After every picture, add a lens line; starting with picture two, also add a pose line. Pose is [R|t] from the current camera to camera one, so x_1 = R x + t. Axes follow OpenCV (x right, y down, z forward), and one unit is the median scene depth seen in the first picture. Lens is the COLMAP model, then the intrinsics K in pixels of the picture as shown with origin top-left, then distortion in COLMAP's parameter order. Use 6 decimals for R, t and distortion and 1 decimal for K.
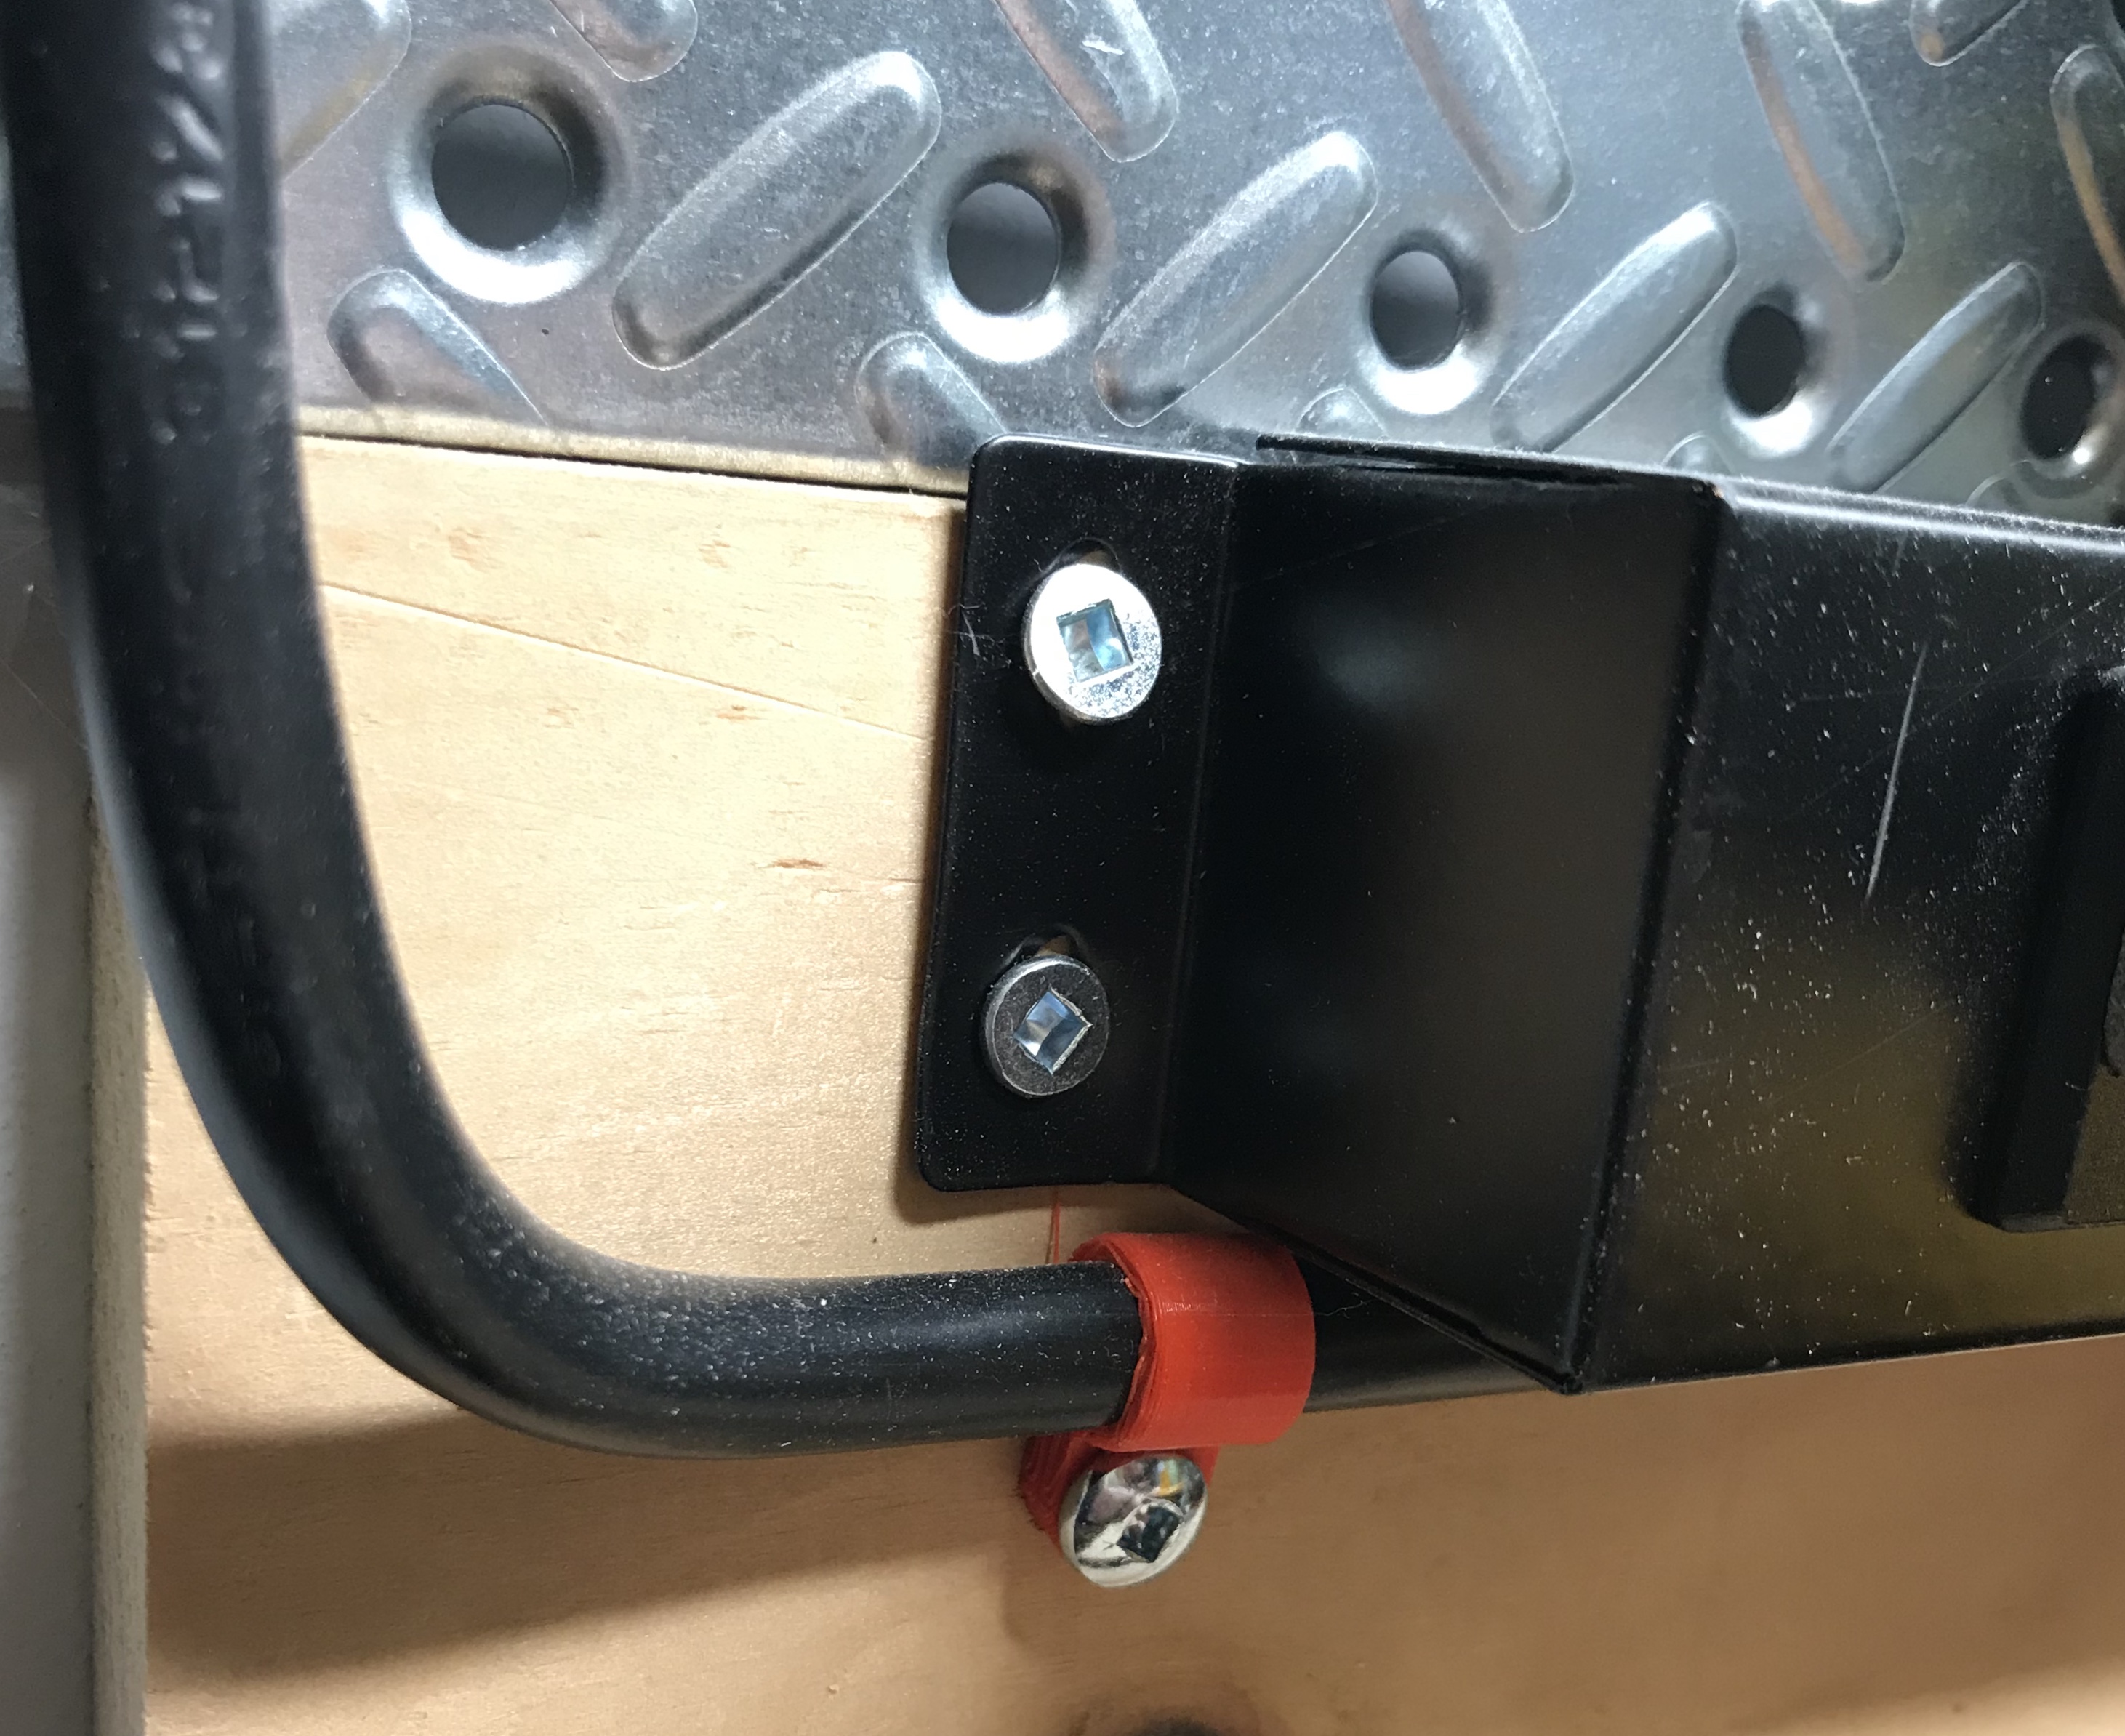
lens RADIAL K [[1818.7, 0, 1051.2], [0, 1818.7, 887.9], [0, 0, 1]] dist [-0.009276, -0.040932]
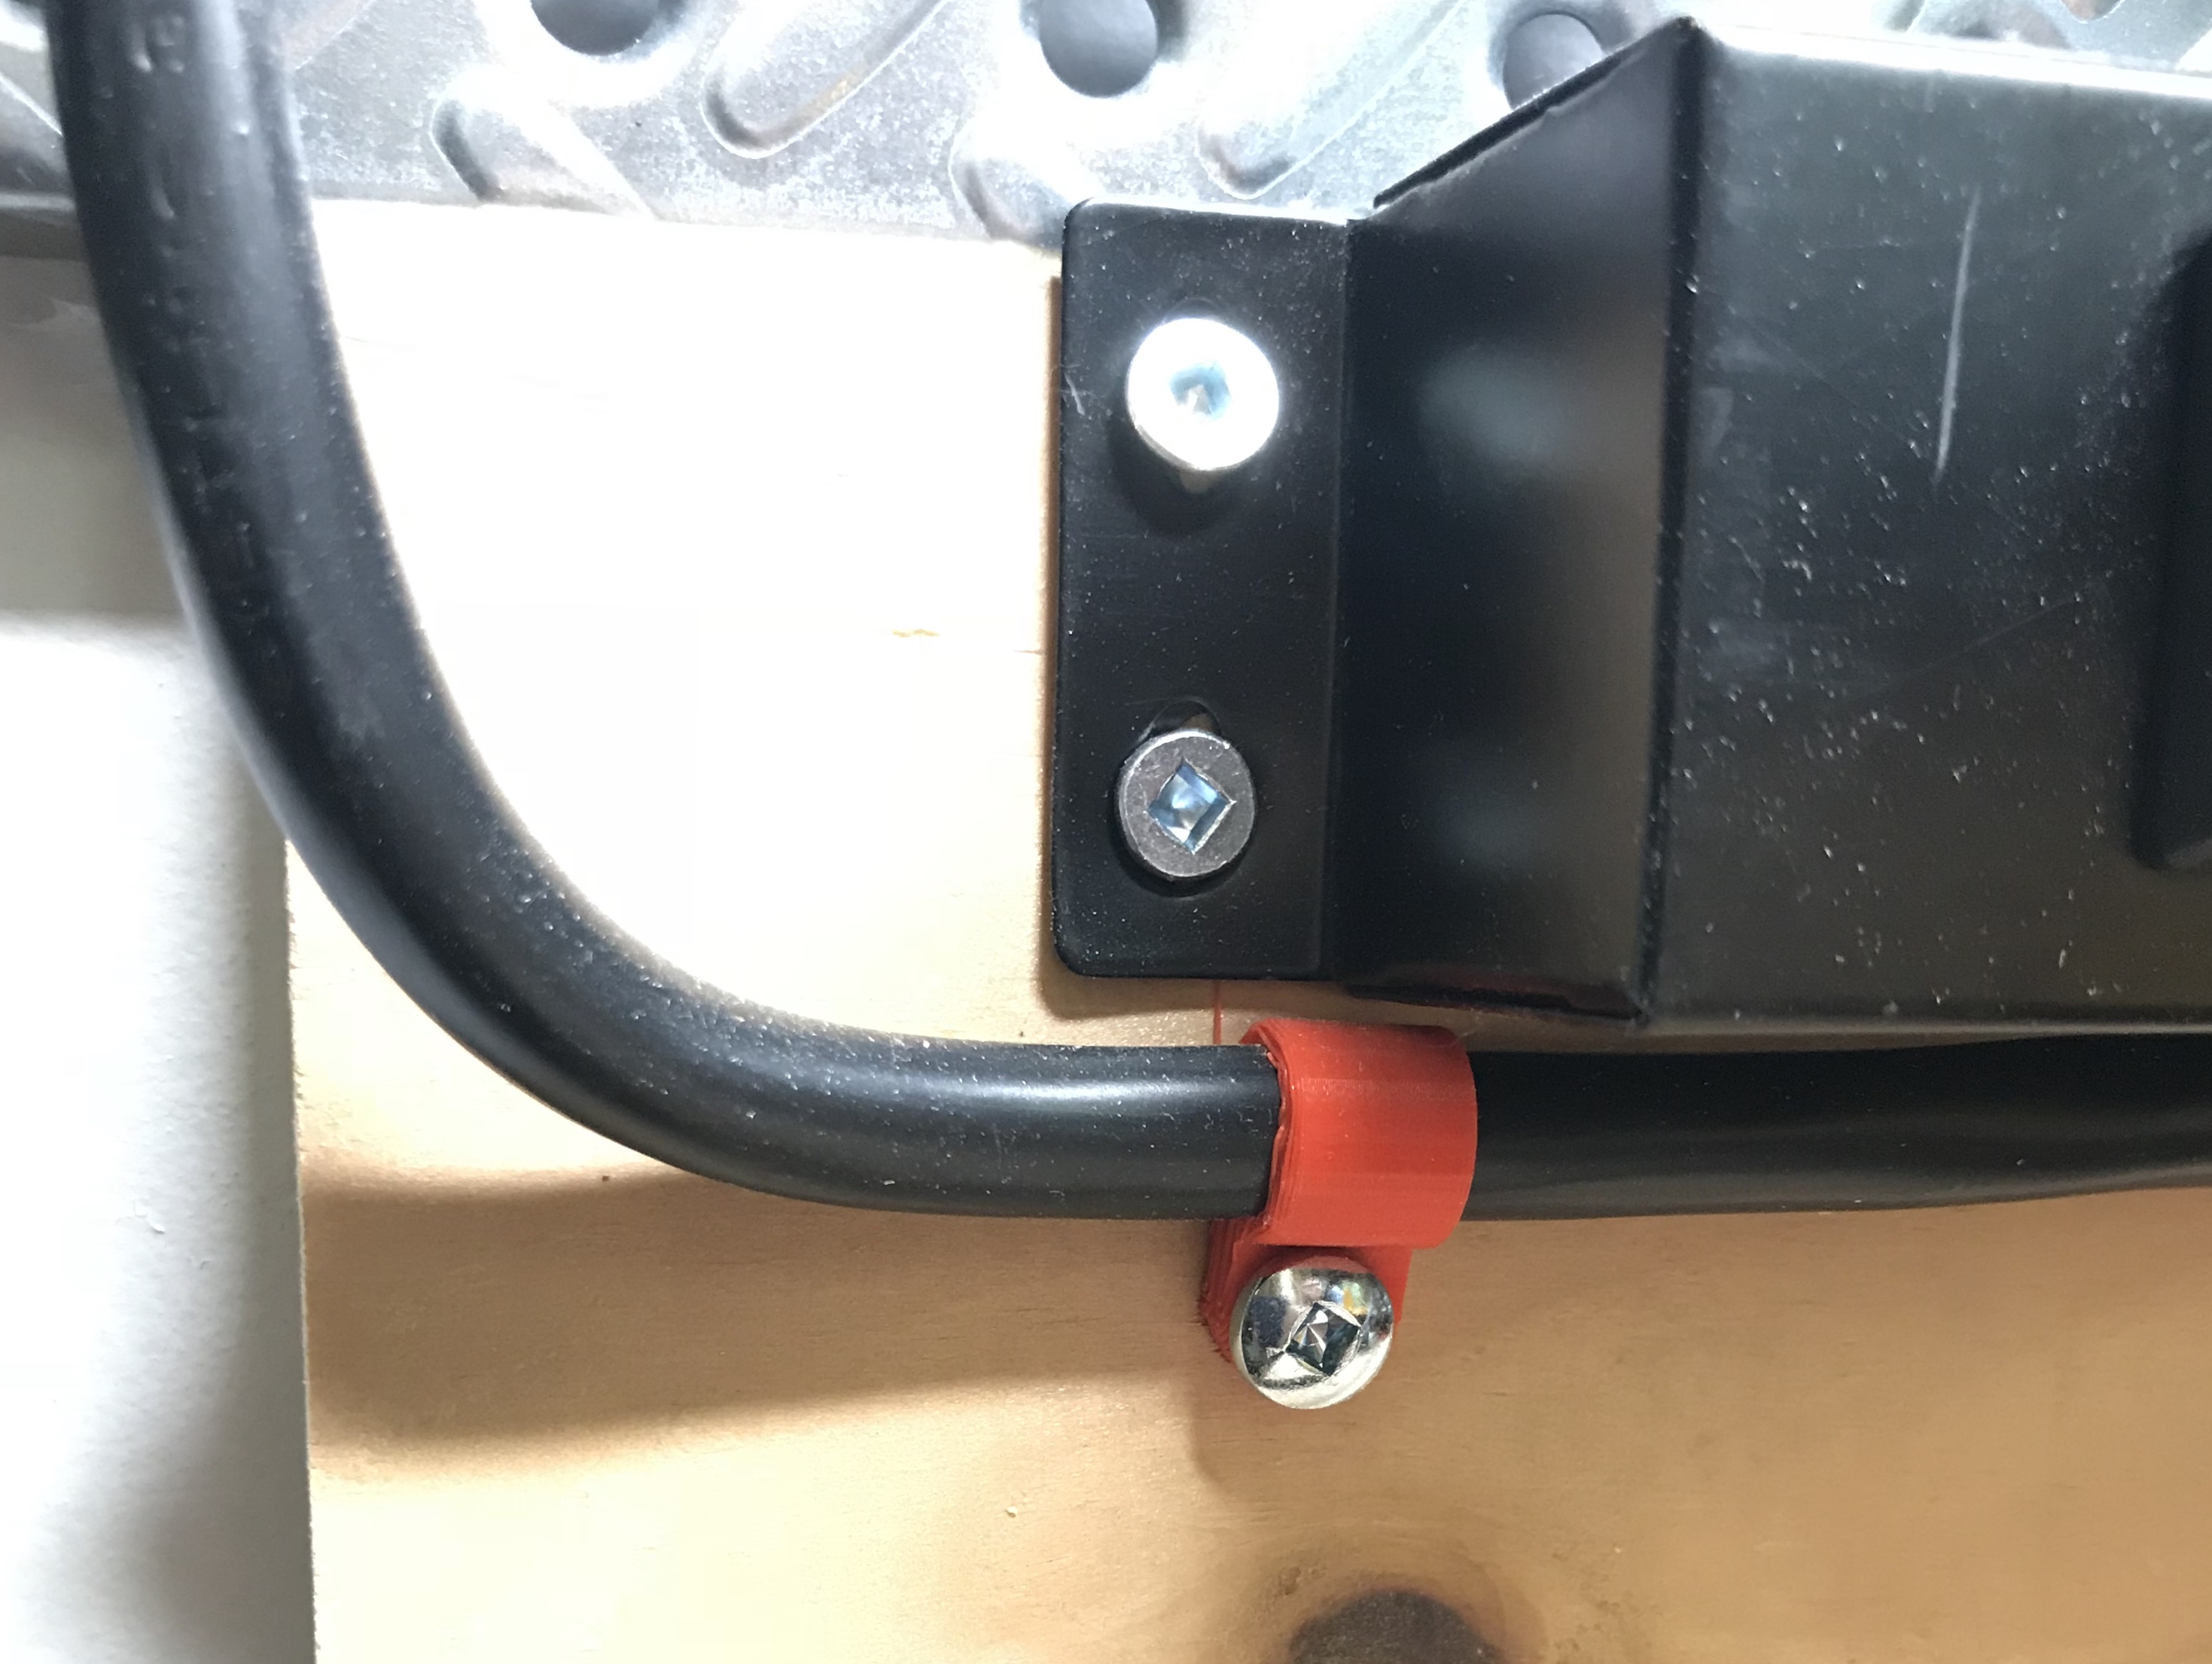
lens RADIAL K [[1866.5, 0, 1101.6], [0, 1866.5, 845.0], [0, 0, 1]] dist [-0.058768, 0.031956]
pose [[0.982161, -0.051930, -0.180730, 0.145860], [0.040507, 0.996975, -0.066336, 0.178726], [0.183628, 0.057832, 0.981293, 0.017012]]
